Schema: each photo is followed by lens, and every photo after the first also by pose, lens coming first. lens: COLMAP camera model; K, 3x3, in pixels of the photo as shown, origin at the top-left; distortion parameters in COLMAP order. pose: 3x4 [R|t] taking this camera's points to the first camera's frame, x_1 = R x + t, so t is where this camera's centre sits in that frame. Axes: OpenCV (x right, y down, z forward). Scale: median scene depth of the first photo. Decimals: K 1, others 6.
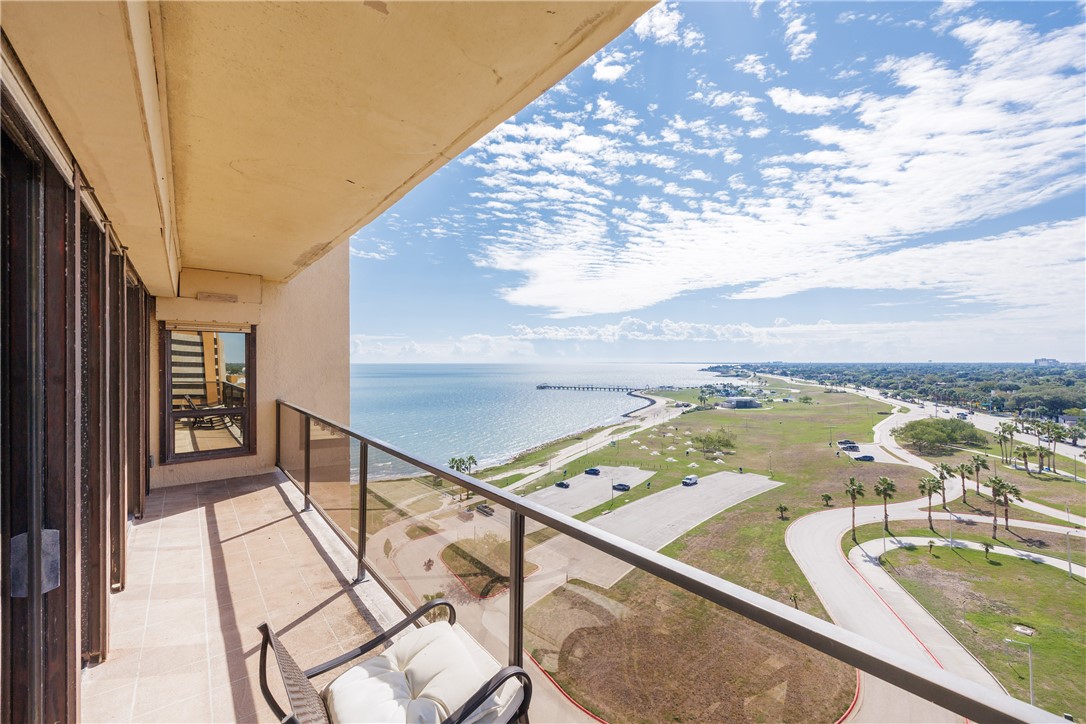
lens RADIAL K [[438.2, 0, 543.0], [0, 438.2, 362.0], [0, 0, 1]] dist [0.010229, -0.002897]
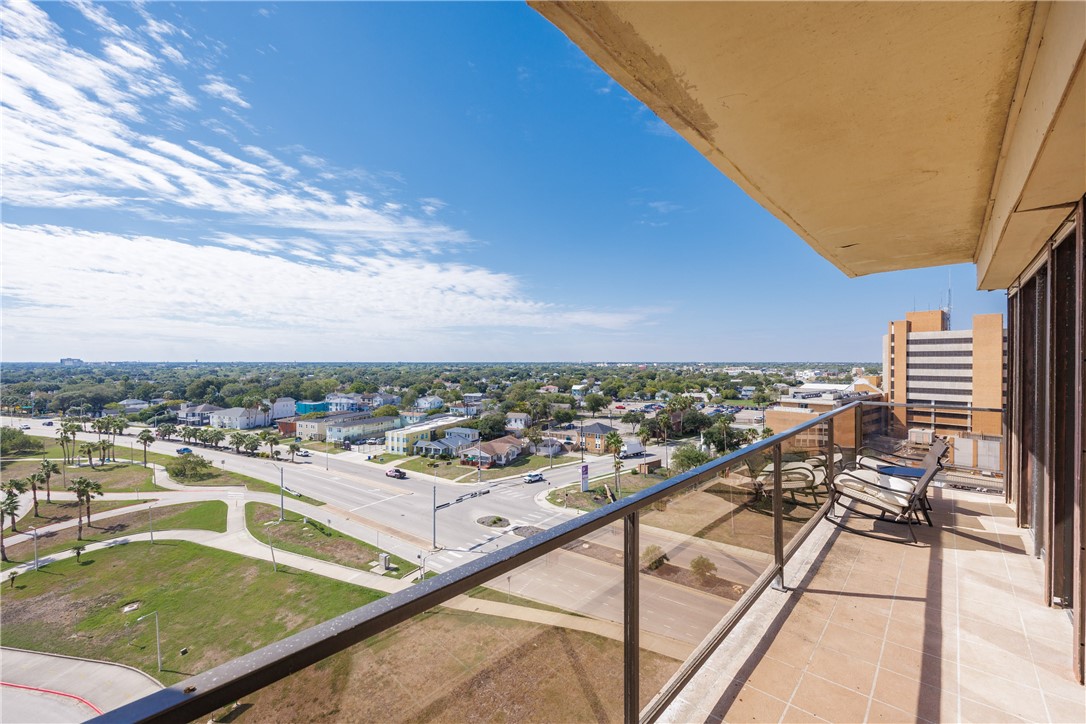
lens RADIAL K [[437.5, 0, 540.2], [0, 437.5, 365.2], [0, 0, 1]] dist [0.001429, 0.000151]
pose [[-0.115557, -0.007572, 0.993272, -0.083831], [-0.000183, 0.999971, 0.007601, 0.000710], [-0.993301, 0.000697, -0.115555, 0.105505]]
